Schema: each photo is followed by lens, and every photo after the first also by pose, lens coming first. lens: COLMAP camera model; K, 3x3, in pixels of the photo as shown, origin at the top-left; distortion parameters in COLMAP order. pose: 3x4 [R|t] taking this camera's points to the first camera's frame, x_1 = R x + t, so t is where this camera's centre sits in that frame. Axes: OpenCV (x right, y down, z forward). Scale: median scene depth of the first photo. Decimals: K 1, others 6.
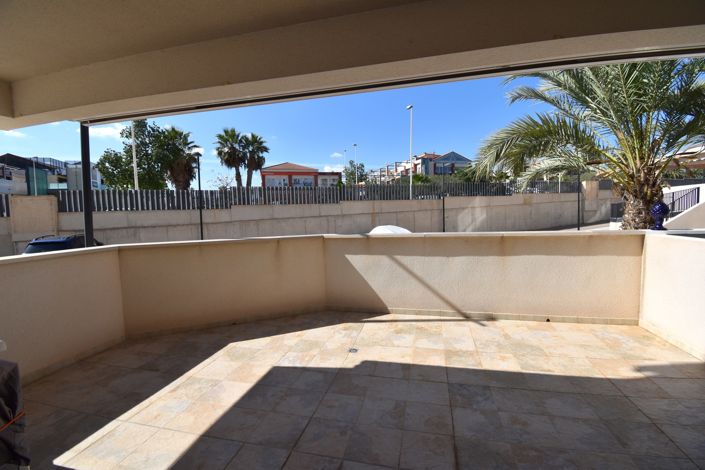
lens RADIAL K [[309.6, 0, 352.5], [0, 309.6, 235.0], [0, 0, 1]] dist [0.000852, -0.016310]
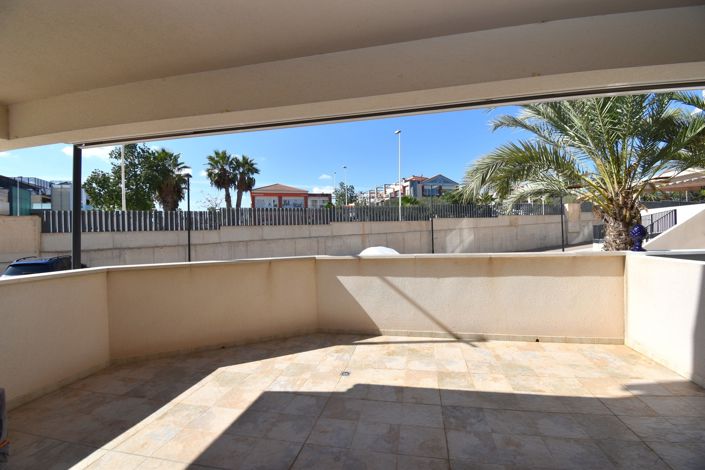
lens RADIAL K [[309.6, 0, 352.5], [0, 309.6, 235.0], [0, 0, 1]] dist [0.000852, -0.016310]
pose [[0.999443, 0.000881, 0.033357, -0.007777], [0.001387, 0.997692, -0.067893, -0.001509], [-0.033340, 0.067901, 0.997135, -0.014995]]
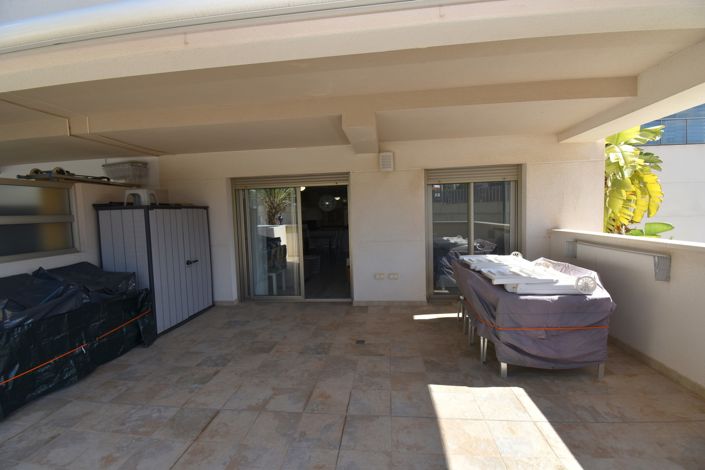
lens RADIAL K [[309.6, 0, 352.5], [0, 309.6, 235.0], [0, 0, 1]] dist [0.000852, -0.016310]
pose [[-0.989189, 0.068640, -0.129591, -0.058018], [0.049469, 0.988084, 0.145750, -0.081996], [0.138051, 0.137764, -0.980797, 1.065908]]
